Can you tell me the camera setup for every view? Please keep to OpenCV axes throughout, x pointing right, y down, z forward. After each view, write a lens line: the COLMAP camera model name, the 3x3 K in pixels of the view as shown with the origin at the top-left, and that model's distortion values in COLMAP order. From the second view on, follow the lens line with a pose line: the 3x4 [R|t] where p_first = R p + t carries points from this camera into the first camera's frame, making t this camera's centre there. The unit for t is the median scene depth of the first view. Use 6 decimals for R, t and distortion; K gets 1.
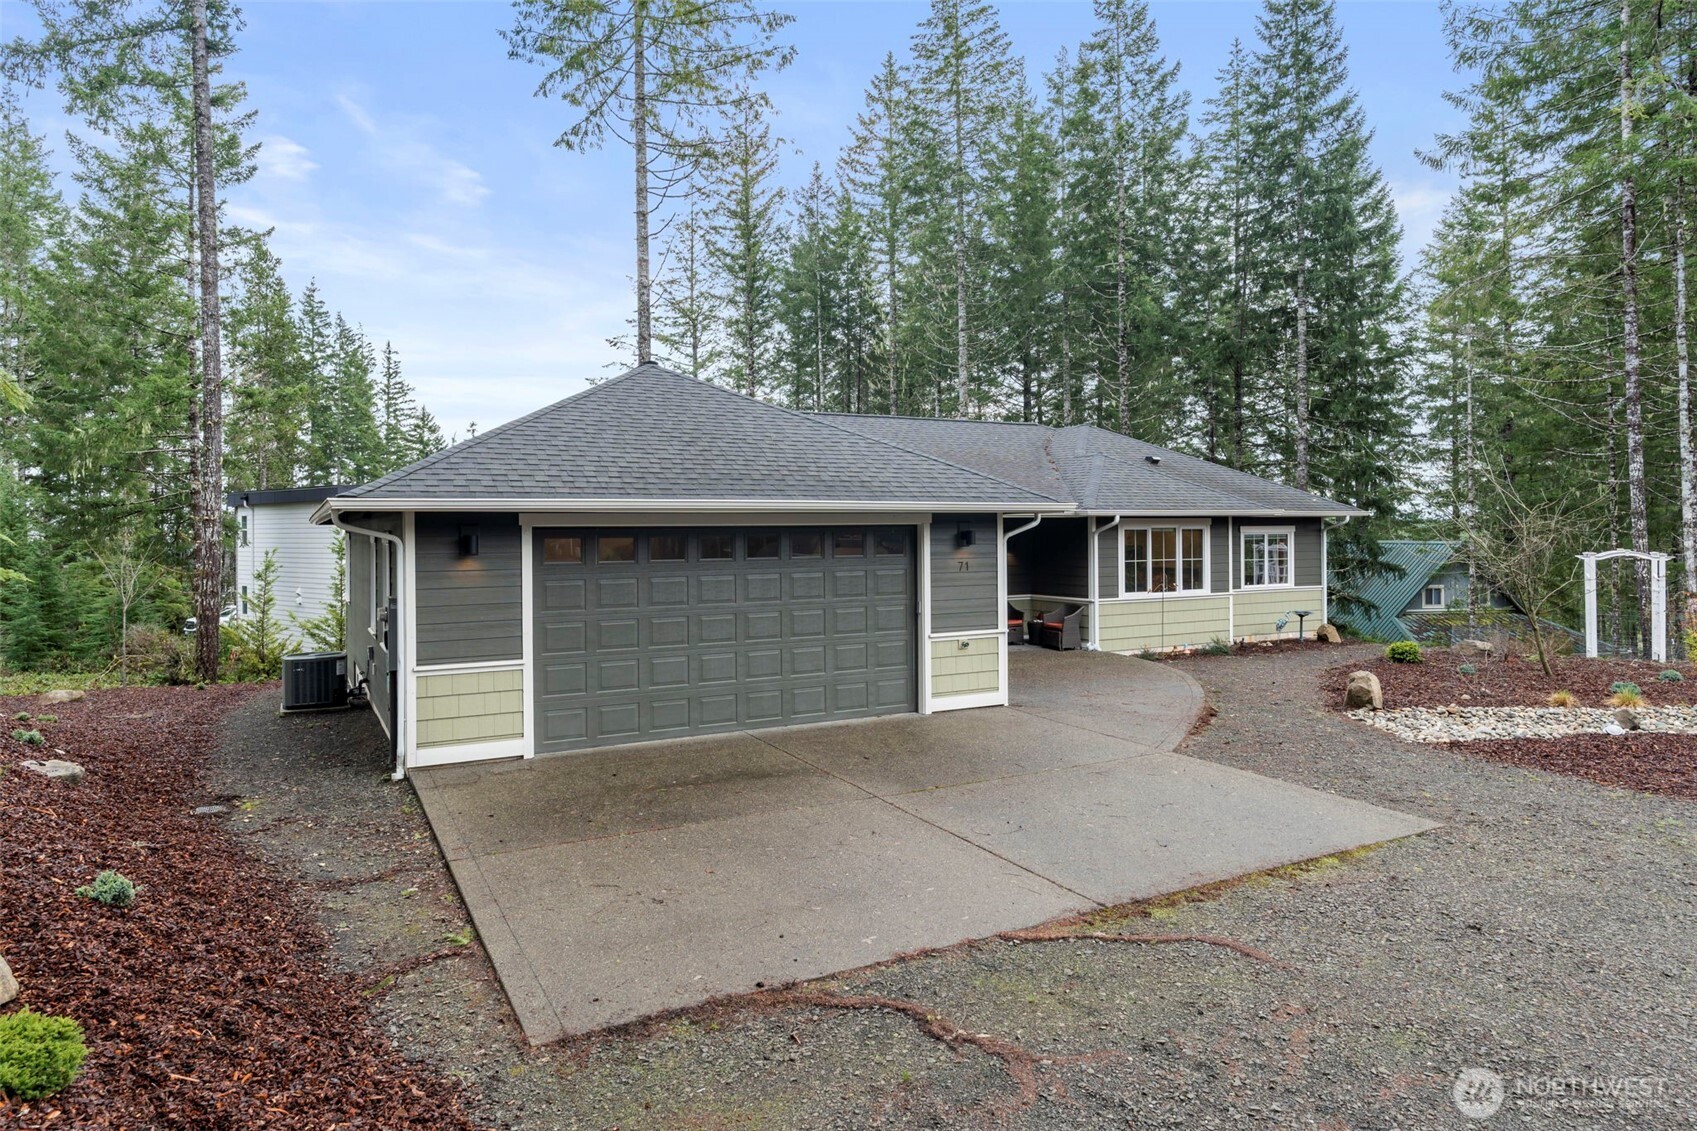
lens RADIAL K [[1035.6, 0, 848.3], [0, 1035.6, 511.5], [0, 0, 1]] dist [-0.002355, 0.000806]
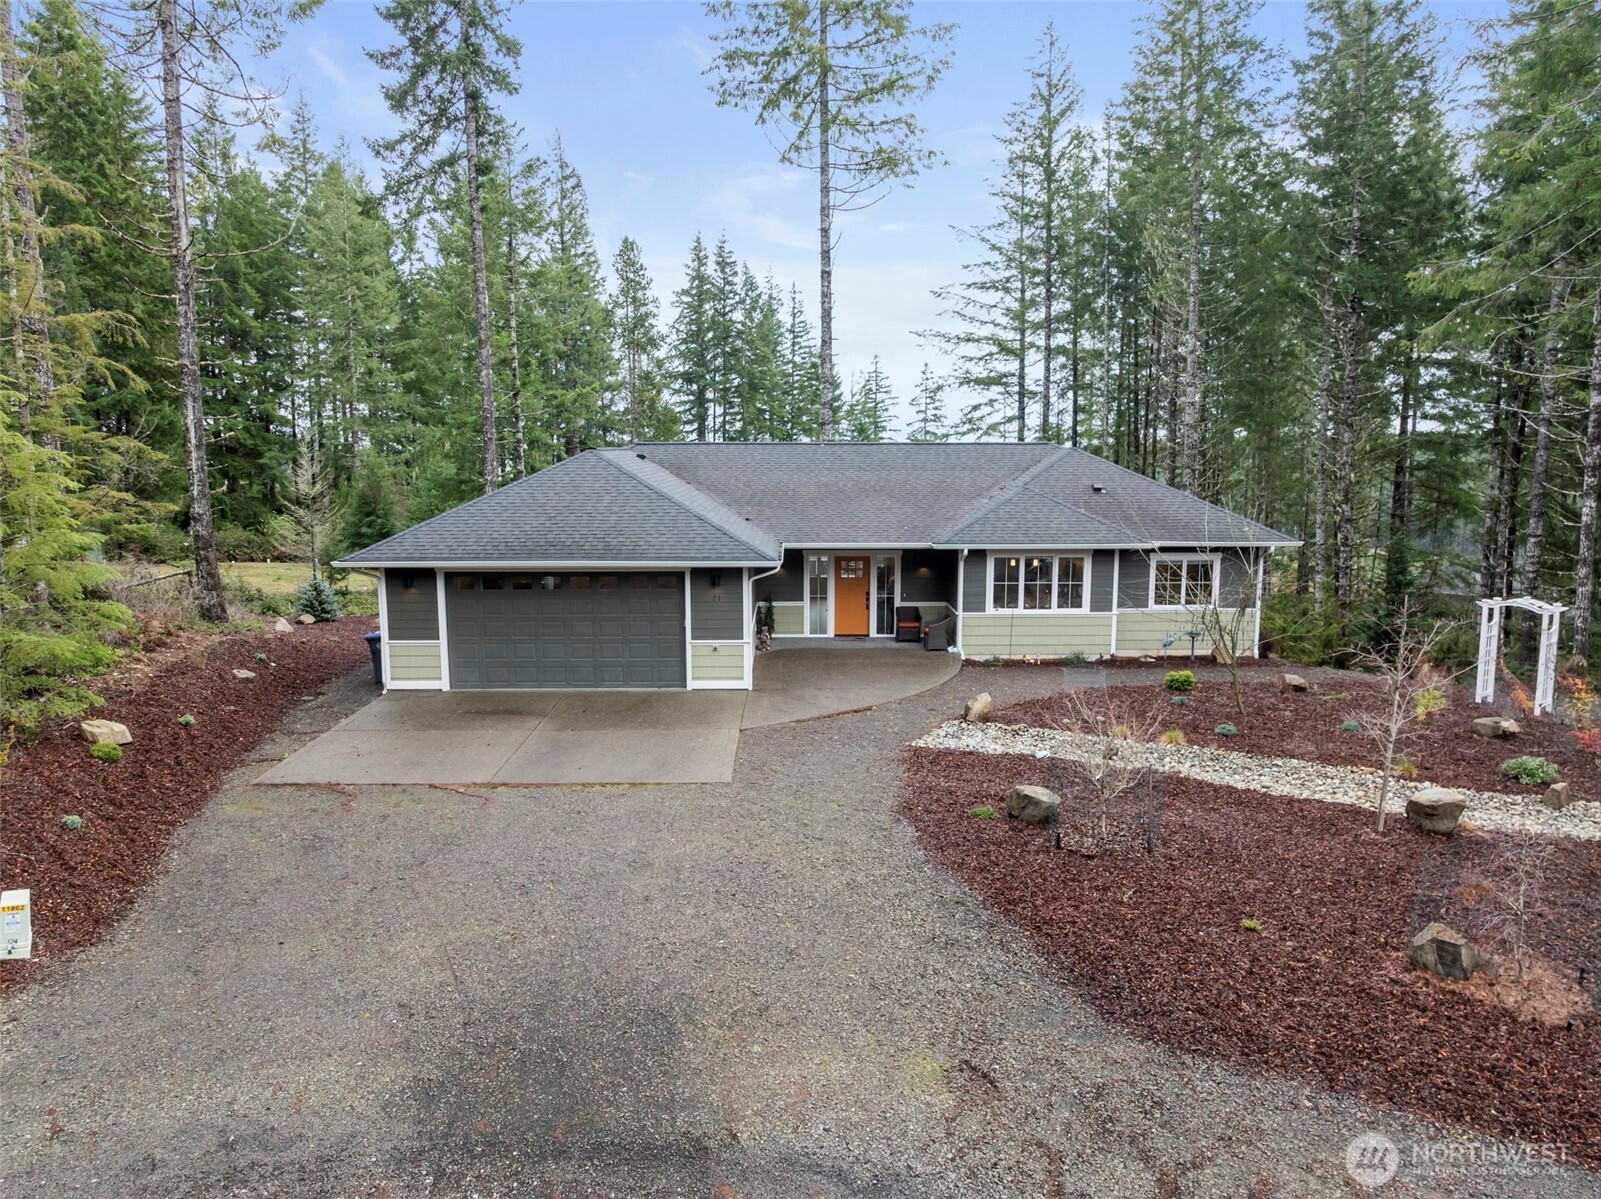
lens RADIAL K [[1134.8, 0, 800.5], [0, 1134.8, 599.5], [0, 0, 1]] dist [-0.037940, 0.001696]
pose [[0.883810, 0.071200, -0.462396, 0.702604], [0.002181, 0.987714, 0.156257, -0.146423], [0.467841, -0.139110, 0.872796, -0.289154]]
